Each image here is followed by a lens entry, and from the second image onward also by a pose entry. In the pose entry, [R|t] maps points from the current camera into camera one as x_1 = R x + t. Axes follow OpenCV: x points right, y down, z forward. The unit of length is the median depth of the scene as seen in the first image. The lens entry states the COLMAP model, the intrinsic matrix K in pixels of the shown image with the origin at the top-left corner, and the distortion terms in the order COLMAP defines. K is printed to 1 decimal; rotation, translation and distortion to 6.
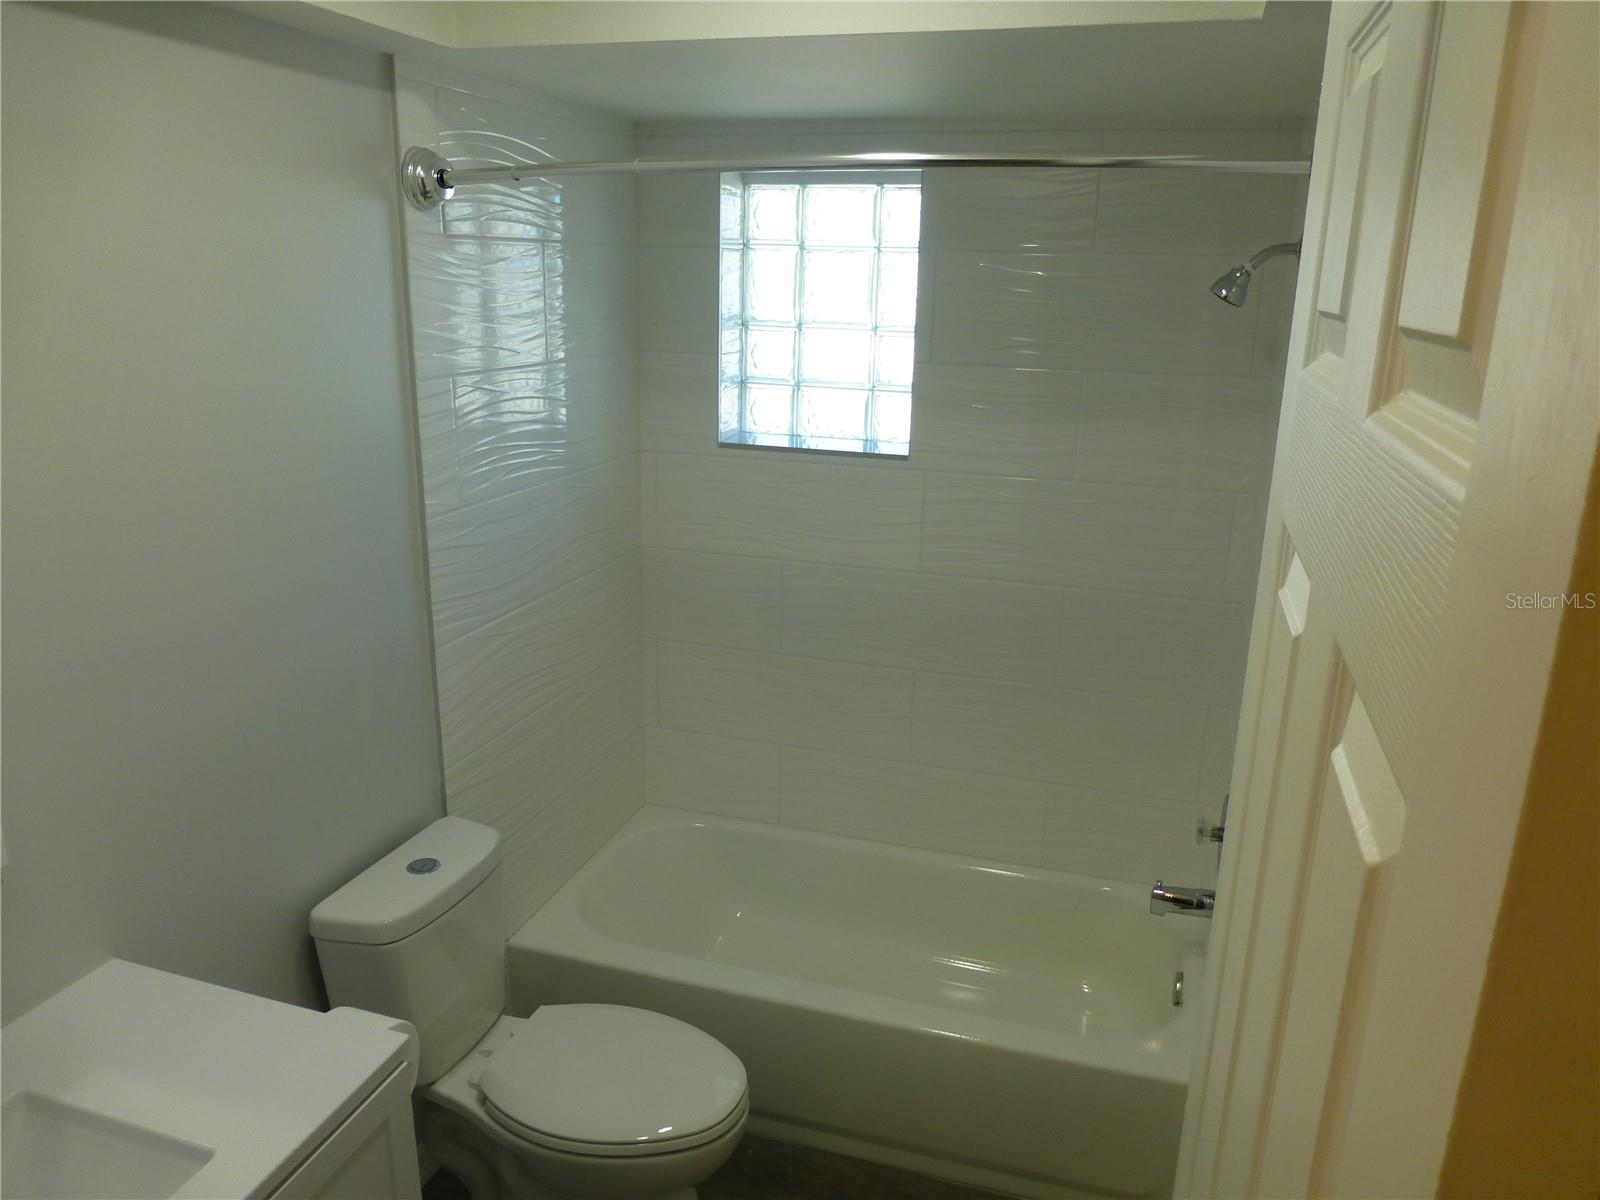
lens RADIAL K [[1154.8, 0, 800.0], [0, 1154.8, 600.0], [0, 0, 1]] dist [-0.018496, -0.001814]
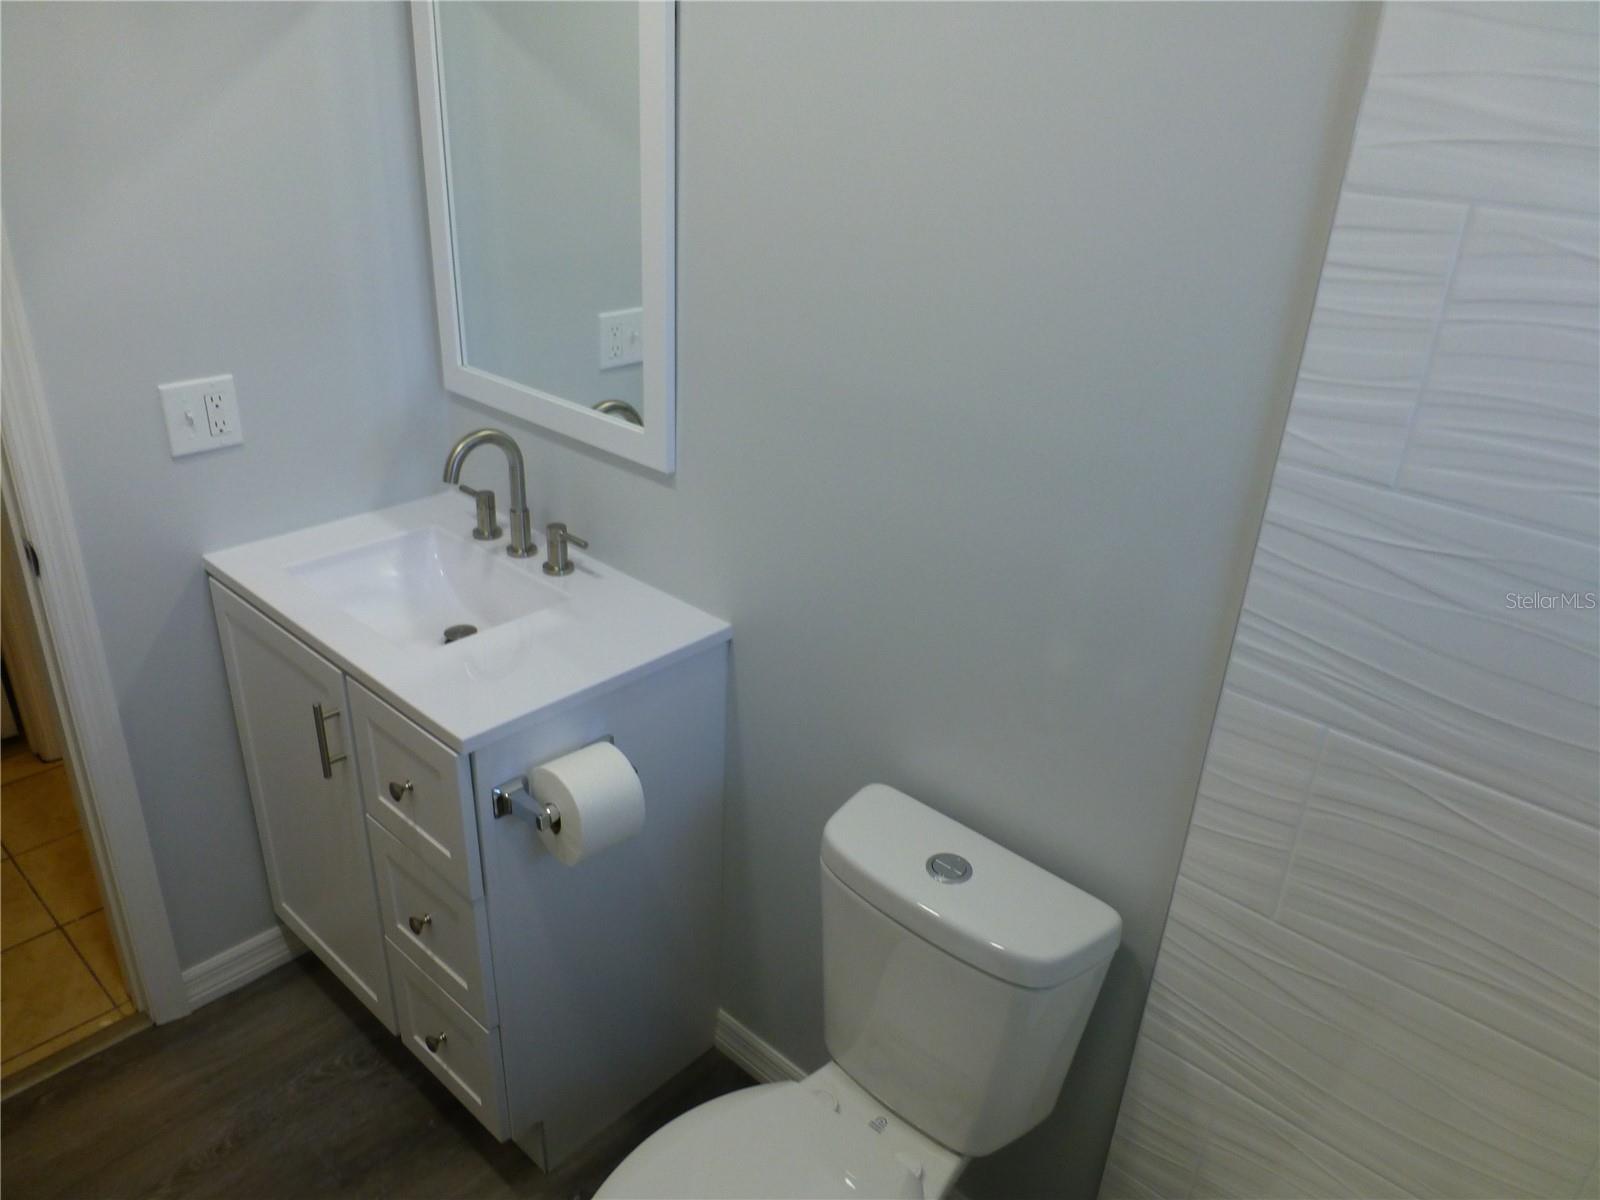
lens RADIAL K [[1154.8, 0, 800.0], [0, 1154.8, 600.0], [0, 0, 1]] dist [-0.018496, -0.001814]
pose [[-0.415909, 0.356349, -0.836681, 0.221955], [-0.300611, 0.814440, 0.496307, -0.205860], [0.858285, 0.457934, -0.231610, 0.929647]]
